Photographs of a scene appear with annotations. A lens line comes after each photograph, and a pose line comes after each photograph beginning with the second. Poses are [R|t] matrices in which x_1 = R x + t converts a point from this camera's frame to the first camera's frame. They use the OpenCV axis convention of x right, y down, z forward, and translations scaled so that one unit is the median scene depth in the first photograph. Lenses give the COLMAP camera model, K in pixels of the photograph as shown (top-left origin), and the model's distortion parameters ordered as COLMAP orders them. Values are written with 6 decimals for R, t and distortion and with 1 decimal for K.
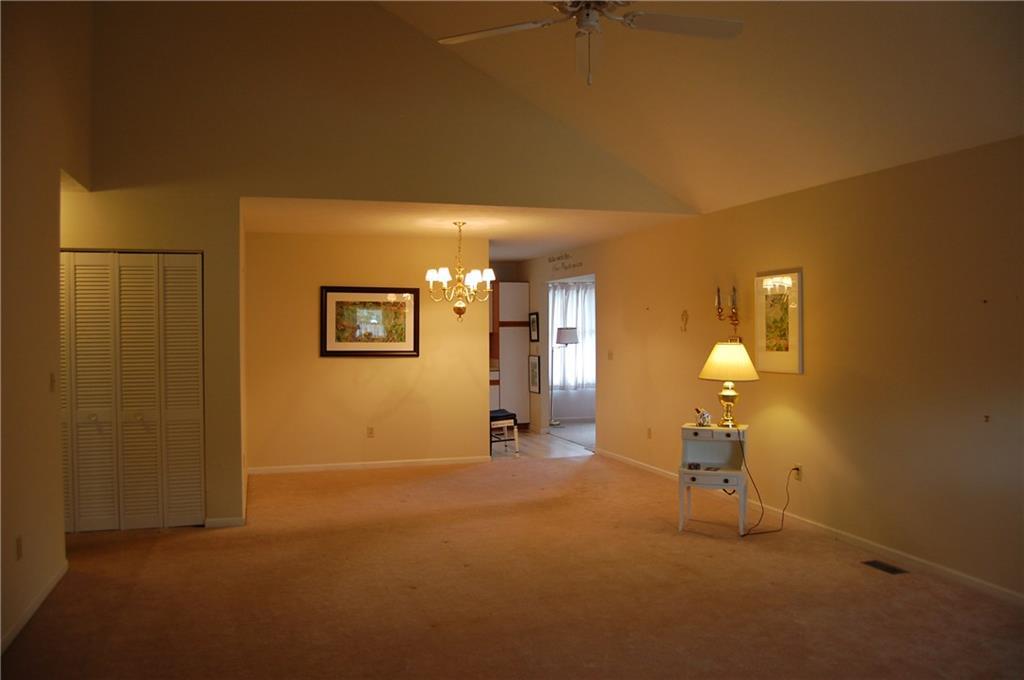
lens RADIAL K [[801.6, 0, 512.0], [0, 801.6, 340.0], [0, 0, 1]] dist [-0.083556, -0.003563]
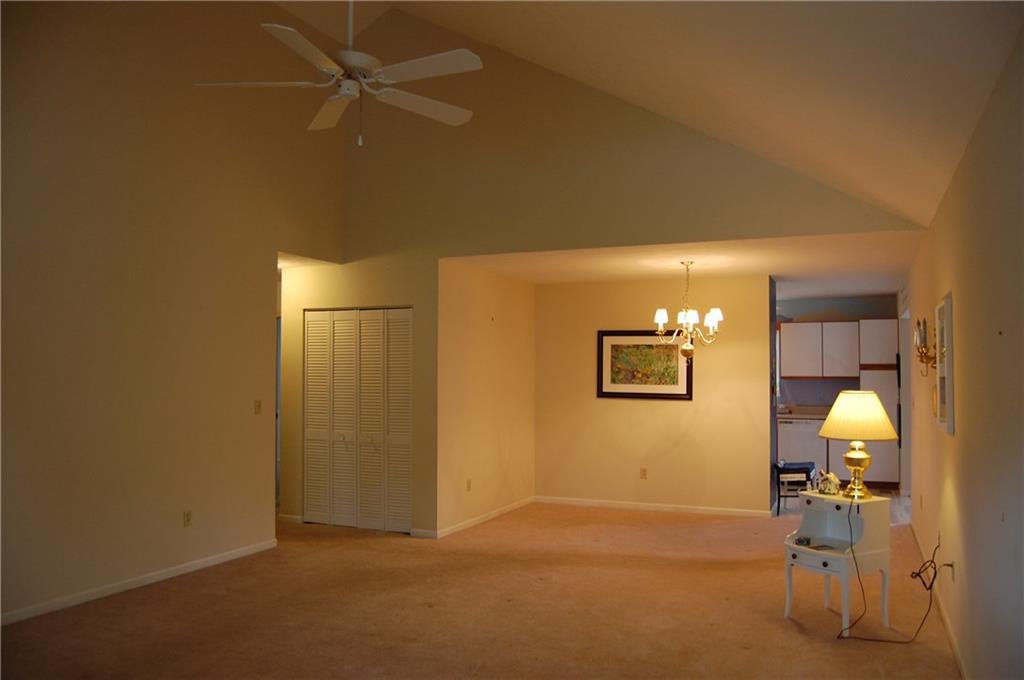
lens RADIAL K [[801.6, 0, 512.0], [0, 801.6, 340.0], [0, 0, 1]] dist [-0.083556, -0.003563]
pose [[0.747694, -0.018071, -0.663797, 0.379316], [-0.017203, 0.998767, -0.046568, -0.003536], [0.663820, 0.046238, 0.746462, 0.130996]]
